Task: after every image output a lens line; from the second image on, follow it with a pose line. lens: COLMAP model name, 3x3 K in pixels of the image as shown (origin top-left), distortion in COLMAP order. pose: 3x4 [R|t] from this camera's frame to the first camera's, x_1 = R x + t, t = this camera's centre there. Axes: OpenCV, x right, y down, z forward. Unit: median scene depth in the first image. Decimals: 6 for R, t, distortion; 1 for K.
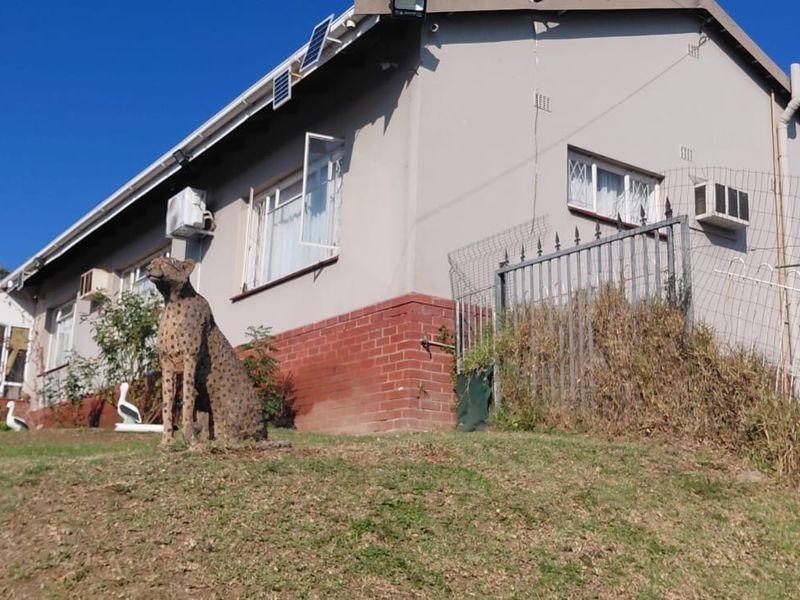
lens RADIAL K [[1005.5, 0, 397.6], [0, 1005.5, 289.2], [0, 0, 1]] dist [0.258728, -0.824908]
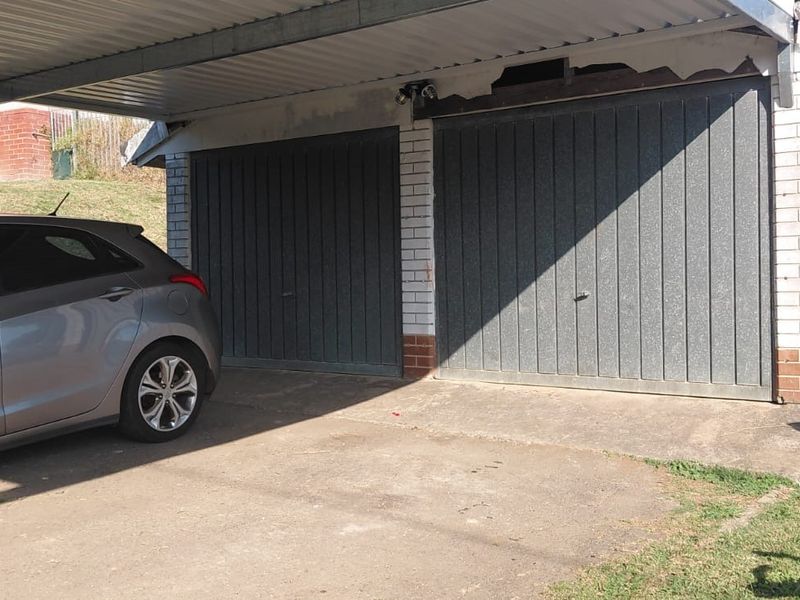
lens RADIAL K [[1005.5, 0, 397.6], [0, 1005.5, 289.2], [0, 0, 1]] dist [0.258728, -0.824908]
pose [[0.917185, -0.042713, 0.396166, -0.139390], [-0.053827, 0.971843, 0.229398, -0.161654], [-0.394810, -0.231725, 0.889061, -1.198925]]
